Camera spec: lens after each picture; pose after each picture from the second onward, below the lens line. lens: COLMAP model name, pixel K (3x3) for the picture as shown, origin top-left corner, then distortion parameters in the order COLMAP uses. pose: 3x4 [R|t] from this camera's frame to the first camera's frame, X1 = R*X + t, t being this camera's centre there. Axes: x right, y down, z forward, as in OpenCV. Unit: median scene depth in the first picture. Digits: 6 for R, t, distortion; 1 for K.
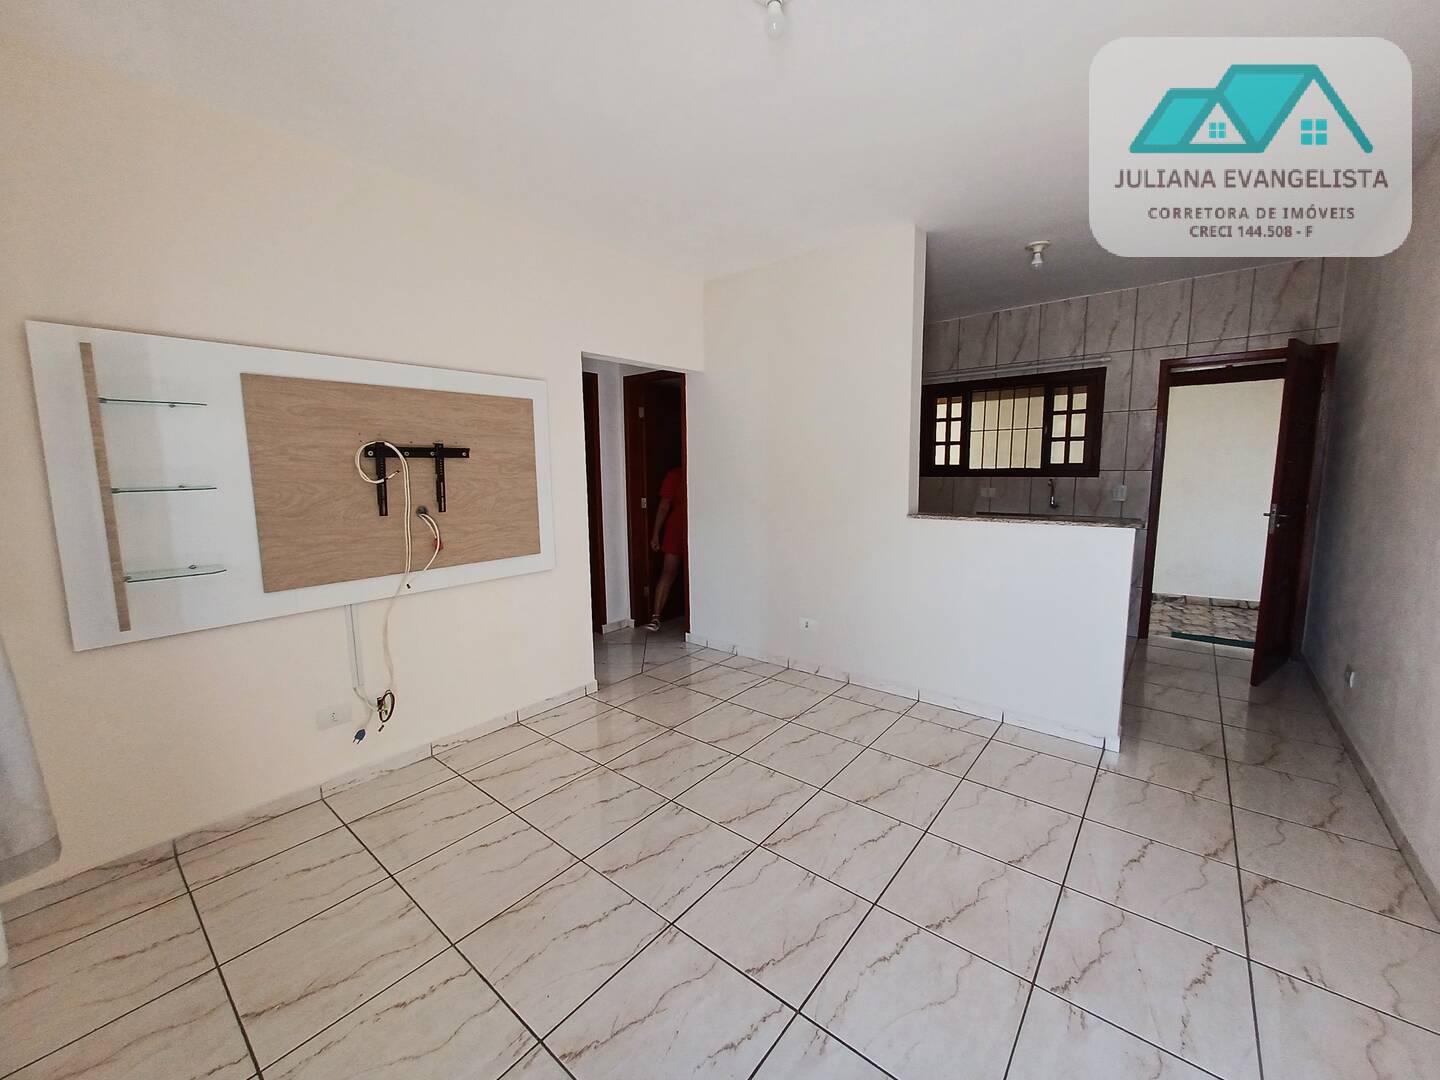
lens RADIAL K [[568.7, 0, 720.8], [0, 568.7, 536.6], [0, 0, 1]] dist [-0.000151, -0.000026]
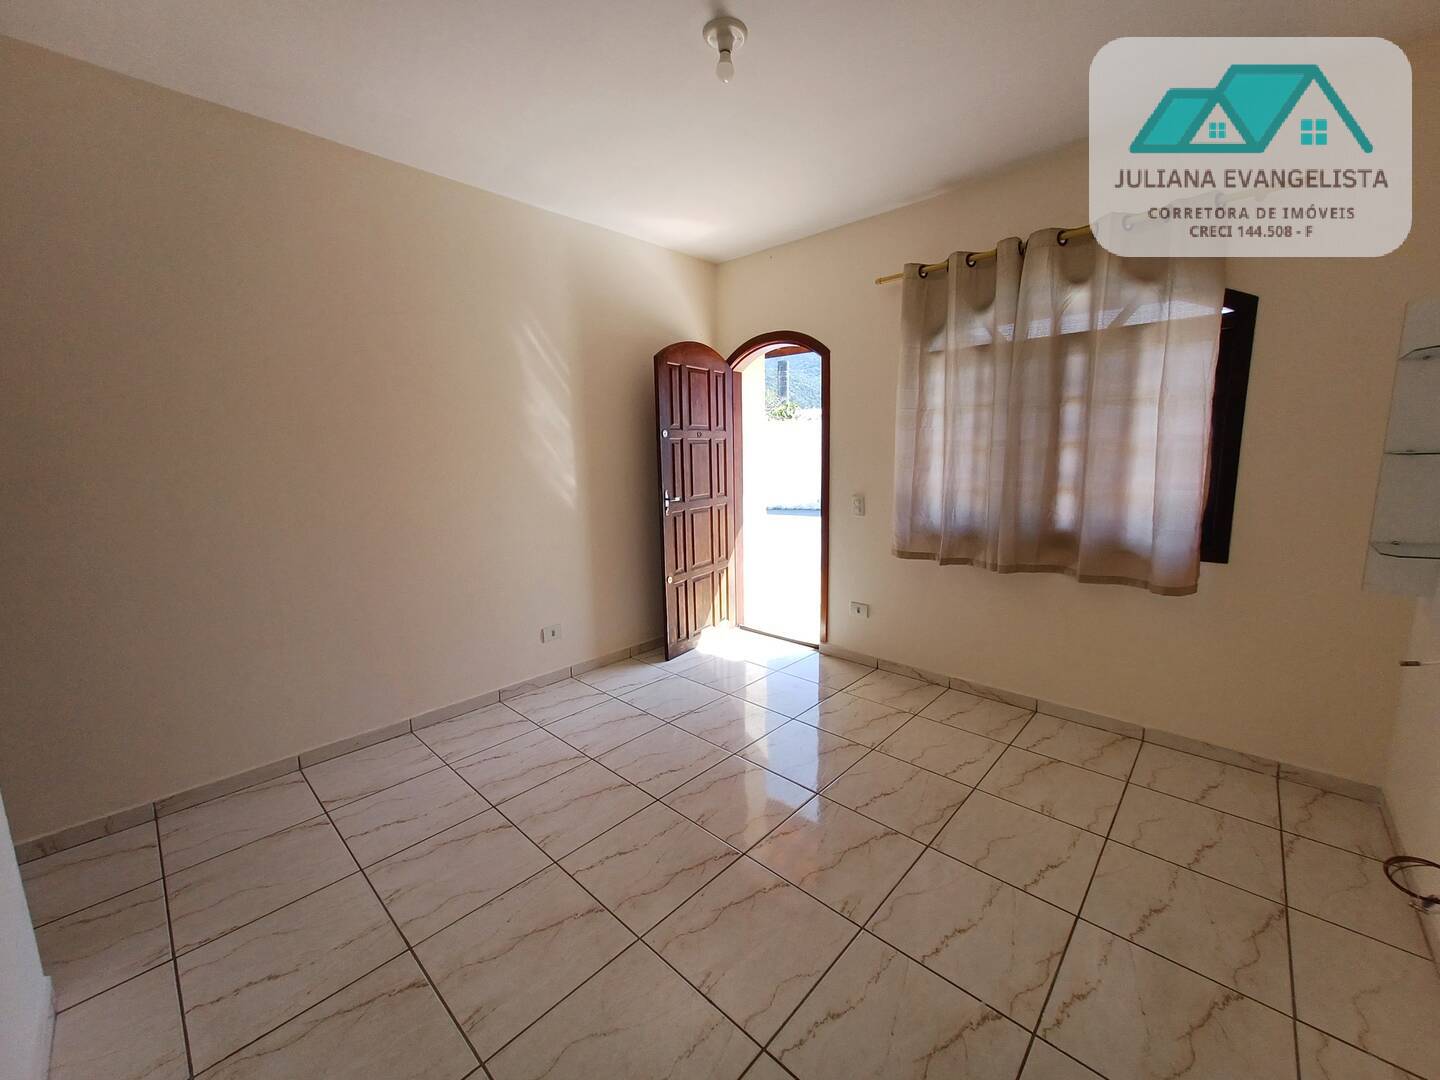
lens RADIAL K [[568.7, 0, 719.0], [0, 568.7, 536.1], [0, 0, 1]] dist [-0.000151, -0.000026]
pose [[-0.997719, 0.020747, 0.064229, 0.041815], [0.037392, 0.962116, 0.270063, -0.243469], [-0.056193, 0.271848, -0.960698, 1.993139]]
